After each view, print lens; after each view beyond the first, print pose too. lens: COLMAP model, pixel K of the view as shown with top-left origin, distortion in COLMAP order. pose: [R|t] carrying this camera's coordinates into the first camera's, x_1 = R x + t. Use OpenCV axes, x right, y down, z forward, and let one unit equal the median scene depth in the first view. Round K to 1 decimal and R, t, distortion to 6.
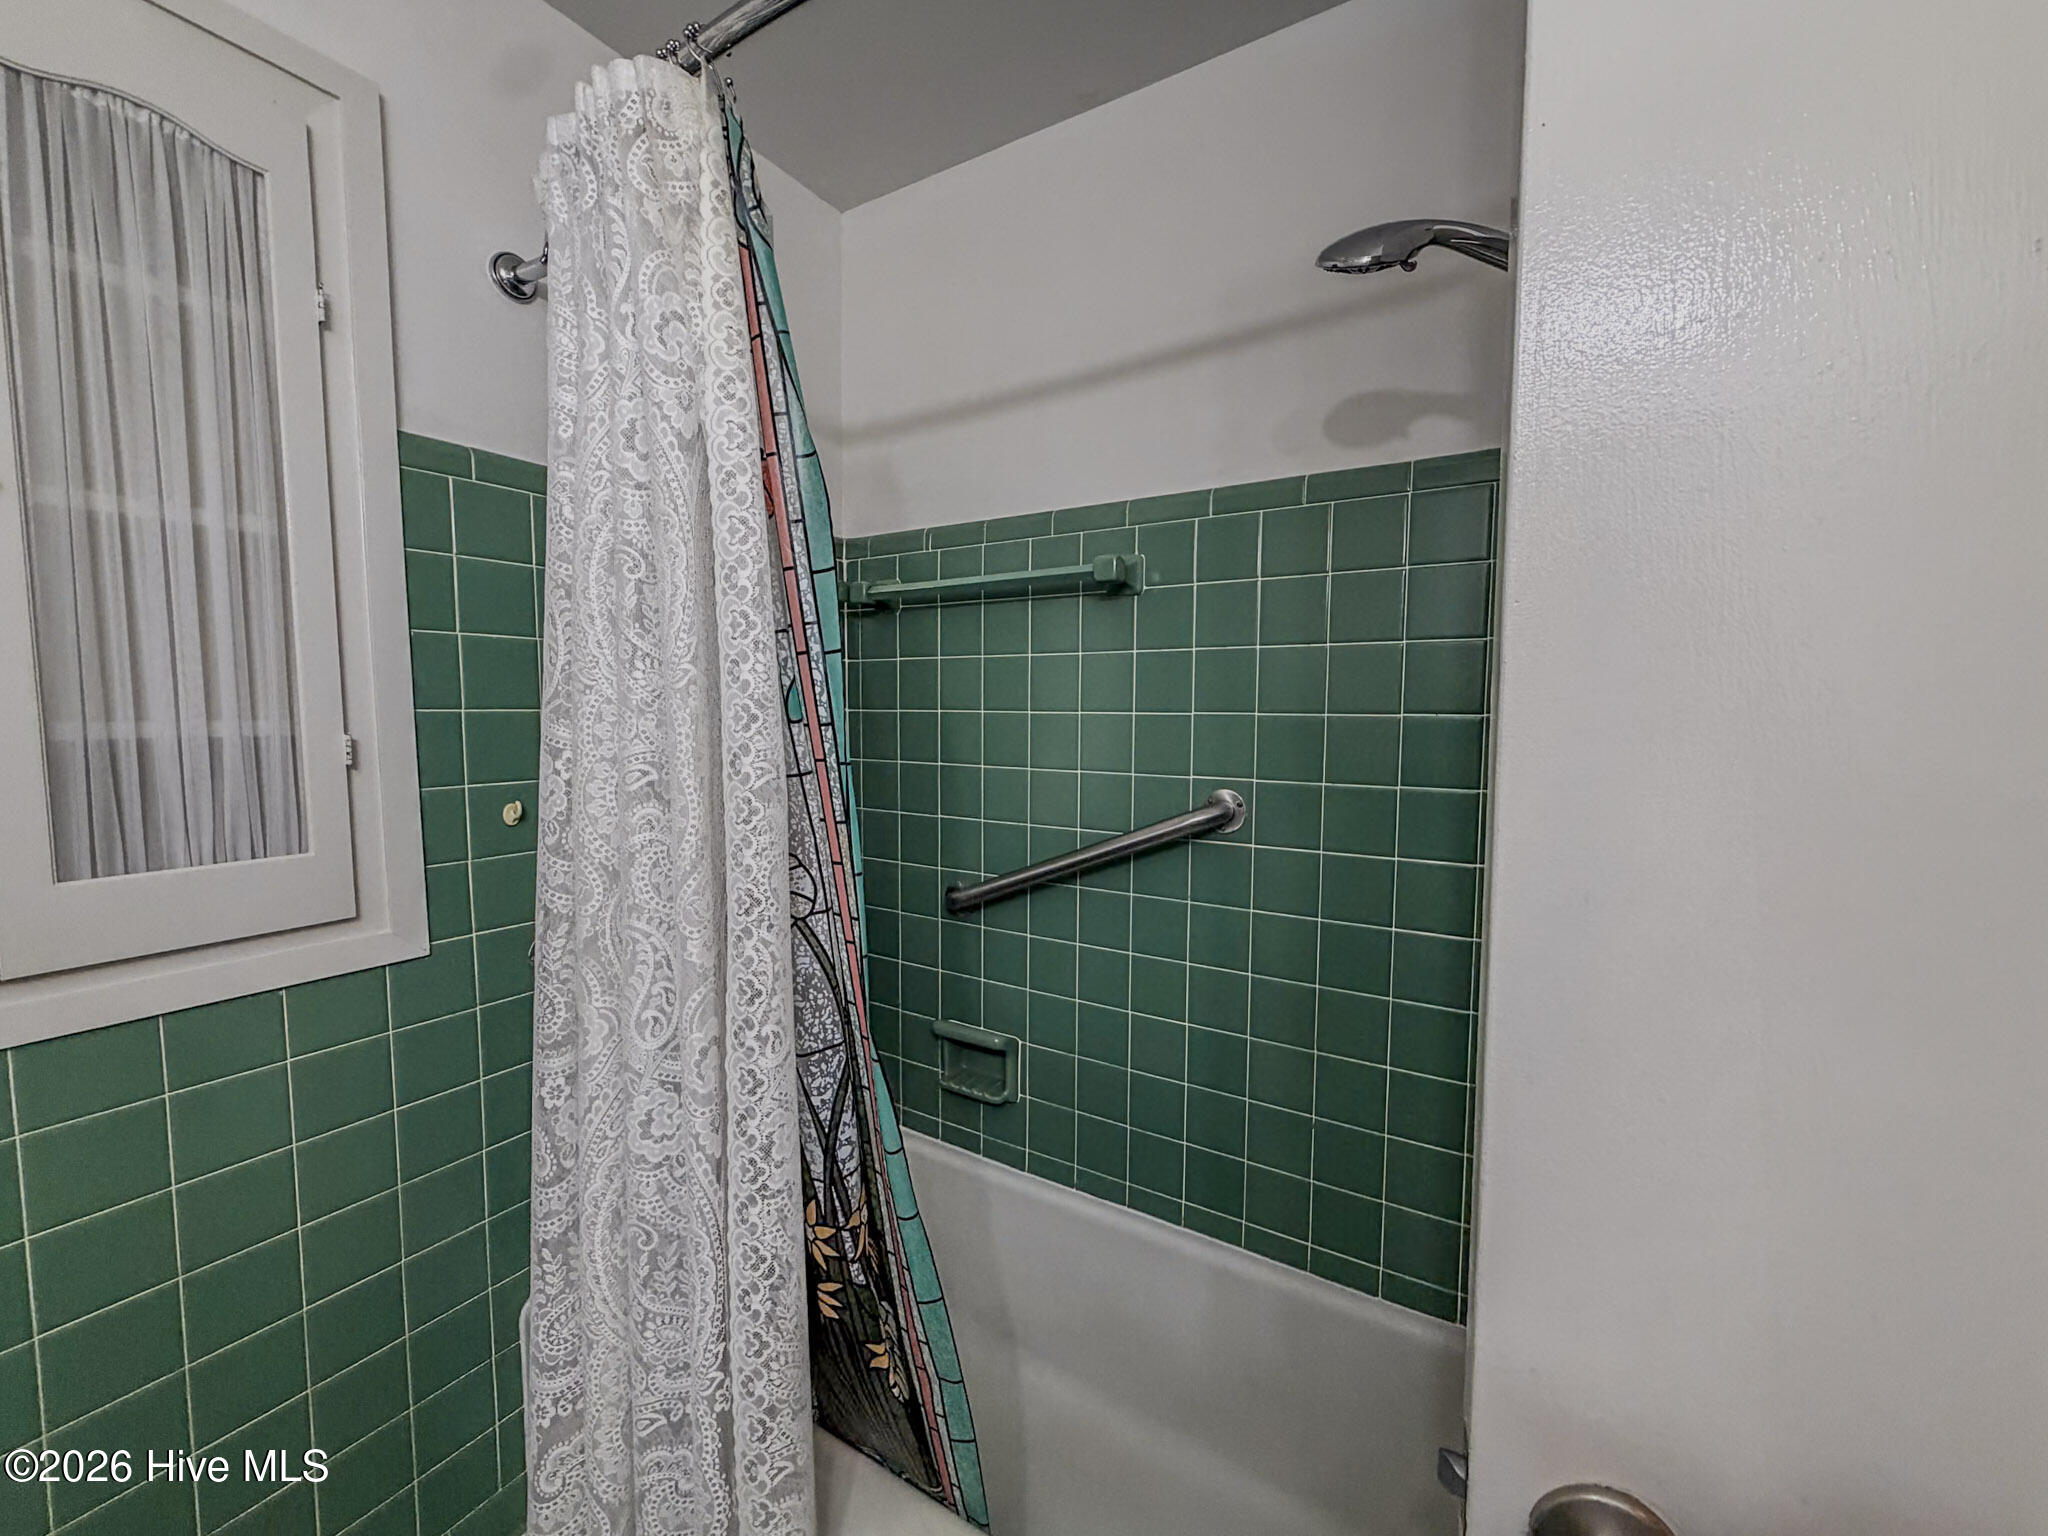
lens RADIAL K [[827.3, 0, 1024.9], [0, 827.3, 773.4], [0, 0, 1]] dist [0.000213, -0.000195]
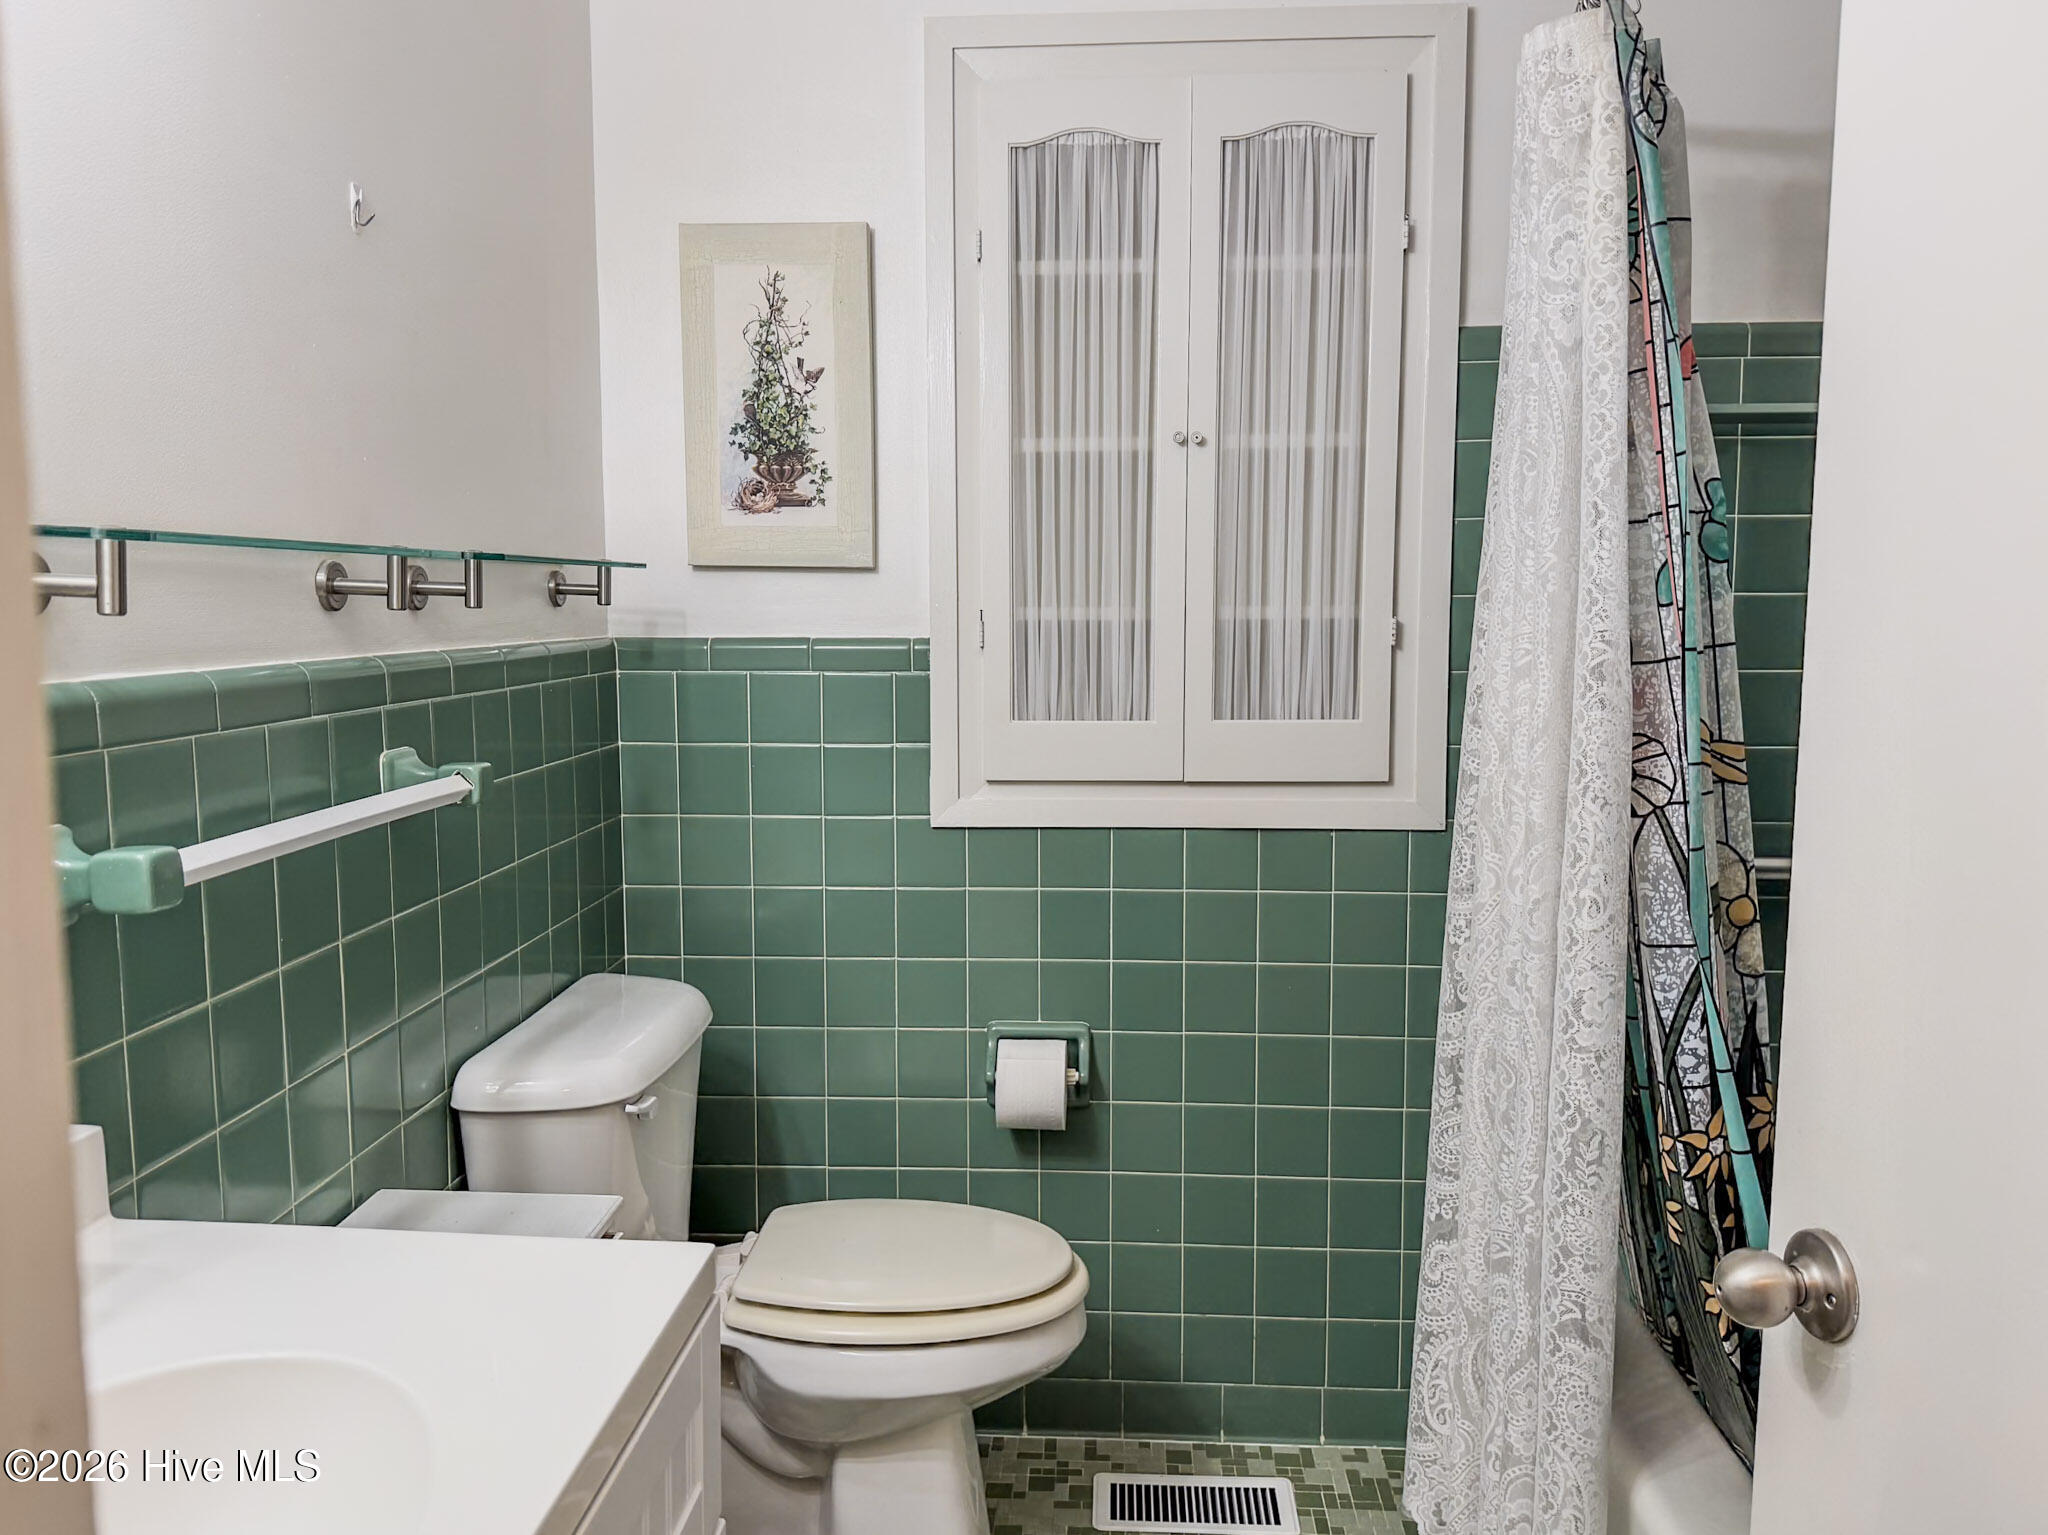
lens RADIAL K [[1463.3, 0, 1022.7], [0, 1463.3, 760.9], [0, 0, 1]] dist [0.027531, -0.027879]
pose [[0.475937, 0.093901, -0.874452, 0.884447], [-0.061499, 0.995403, 0.073418, 0.039610], [0.877327, 0.018836, 0.479524, -0.495206]]
